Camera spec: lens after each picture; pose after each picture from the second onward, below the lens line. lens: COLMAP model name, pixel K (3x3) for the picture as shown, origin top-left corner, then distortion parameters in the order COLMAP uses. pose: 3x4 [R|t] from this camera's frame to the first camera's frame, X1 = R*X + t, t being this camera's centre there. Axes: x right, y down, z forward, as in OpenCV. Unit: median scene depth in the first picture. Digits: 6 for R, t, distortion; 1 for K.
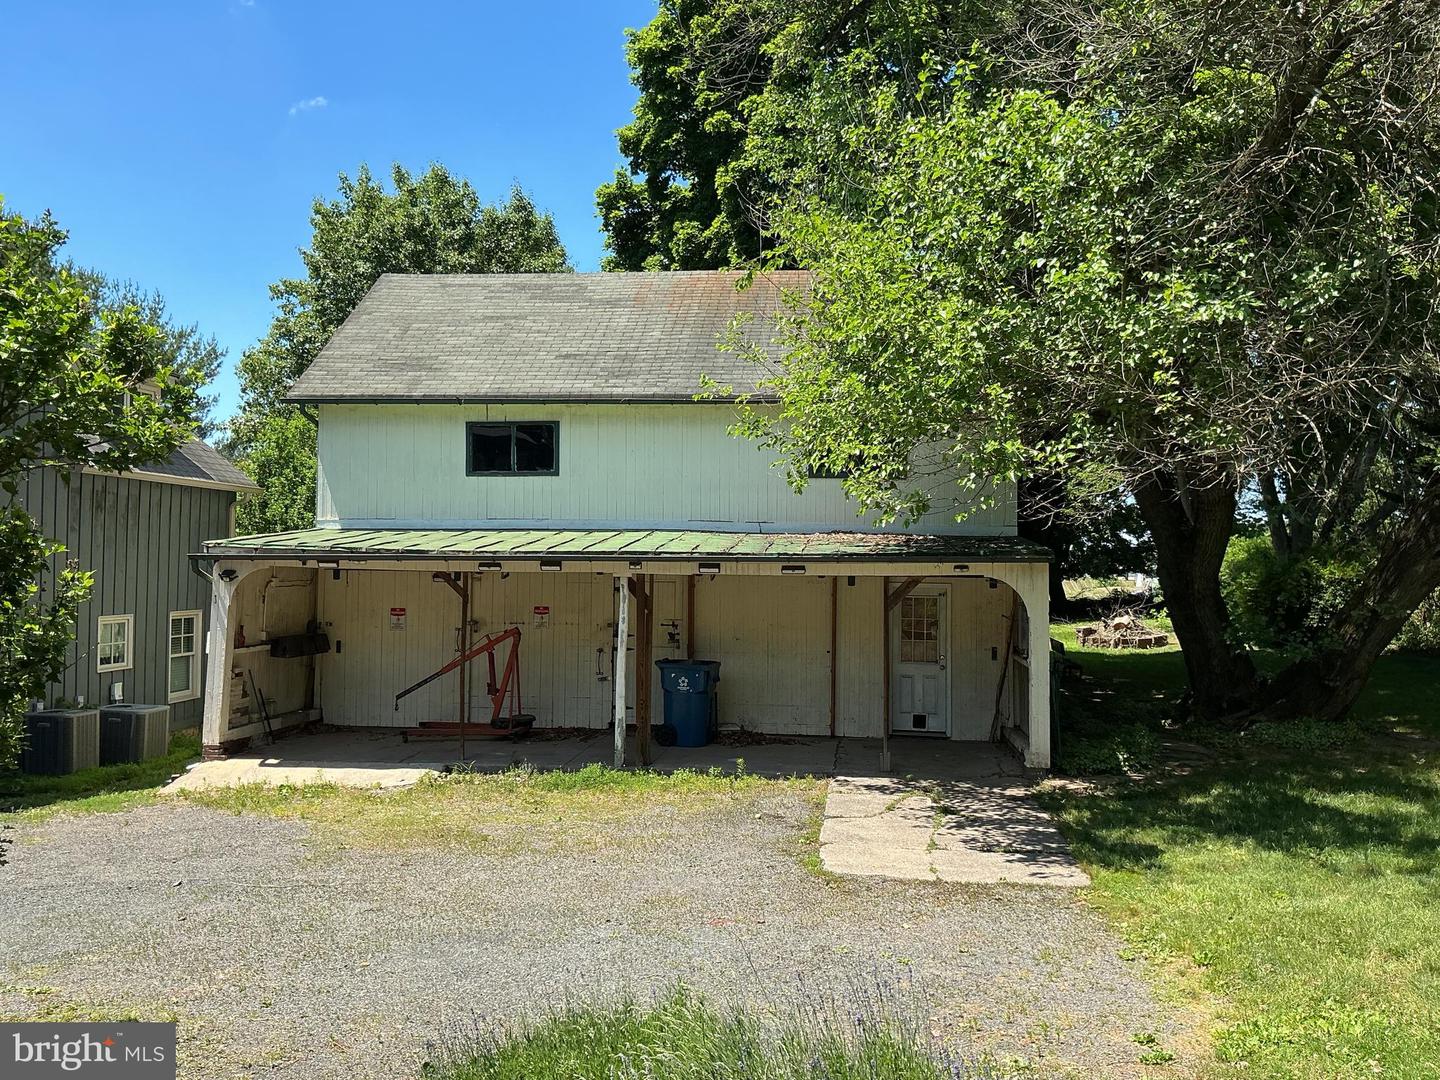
lens RADIAL K [[1208.2, 0, 728.6], [0, 1208.2, 532.2], [0, 0, 1]] dist [0.073824, -0.119030]
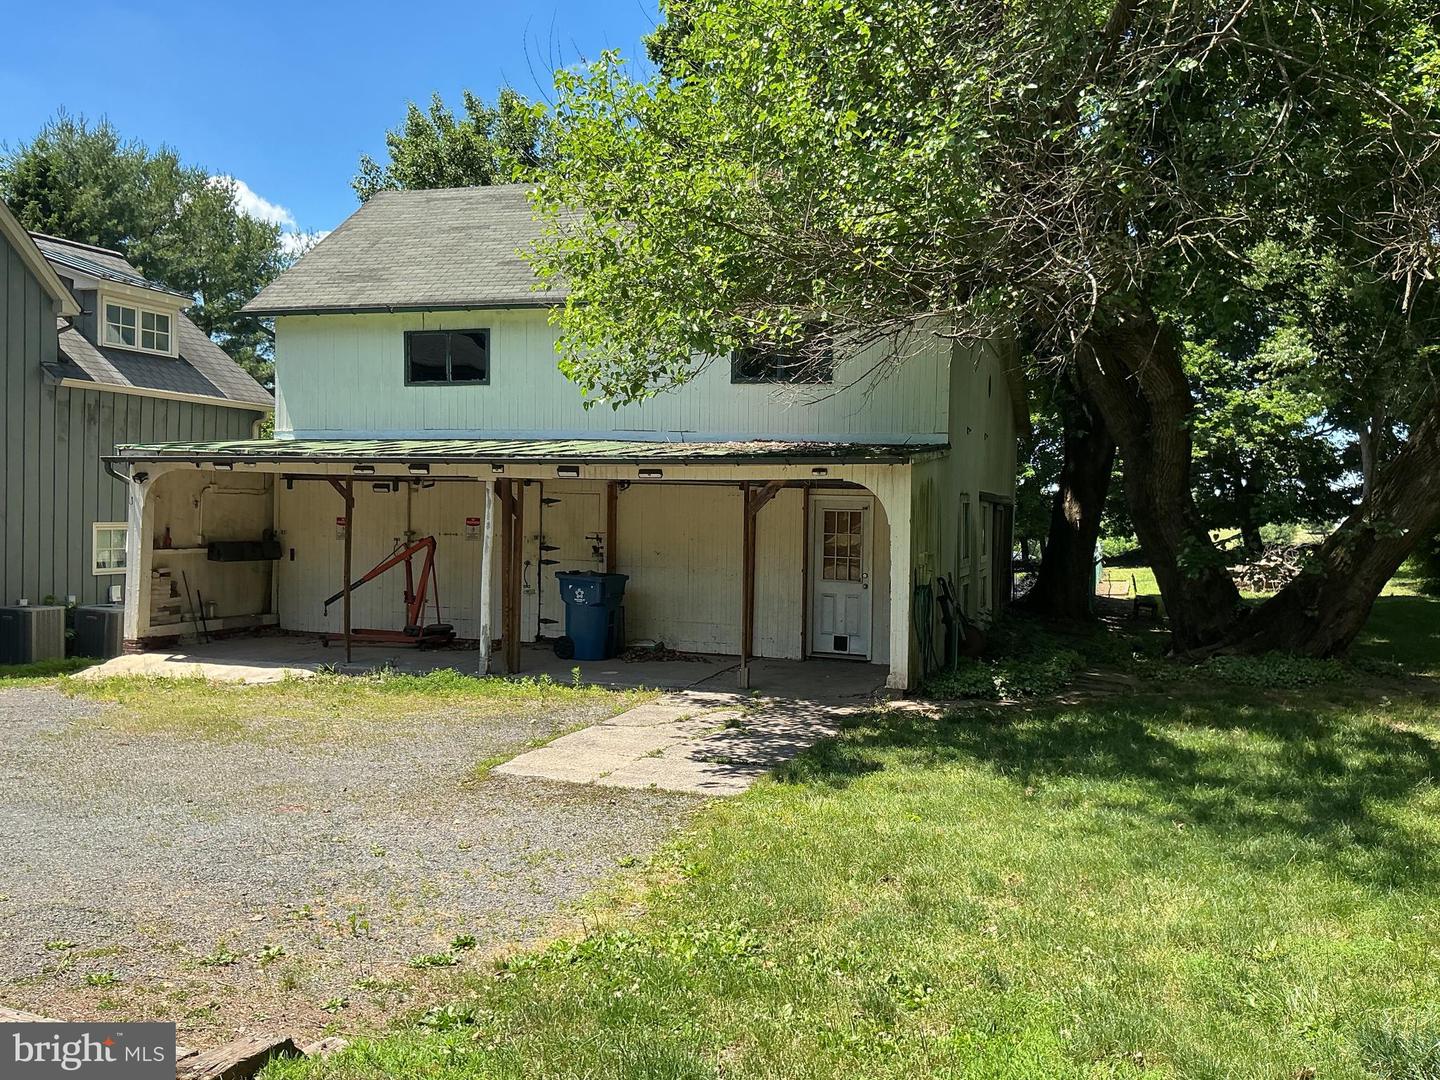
lens RADIAL K [[1208.2, 0, 721.2], [0, 1208.2, 539.6], [0, 0, 1]] dist [0.073824, -0.119030]
pose [[0.978804, 0.014976, -0.204251, 0.257758], [-0.005172, 0.998812, 0.048451, 0.031534], [0.204734, -0.046368, 0.977719, 0.073695]]
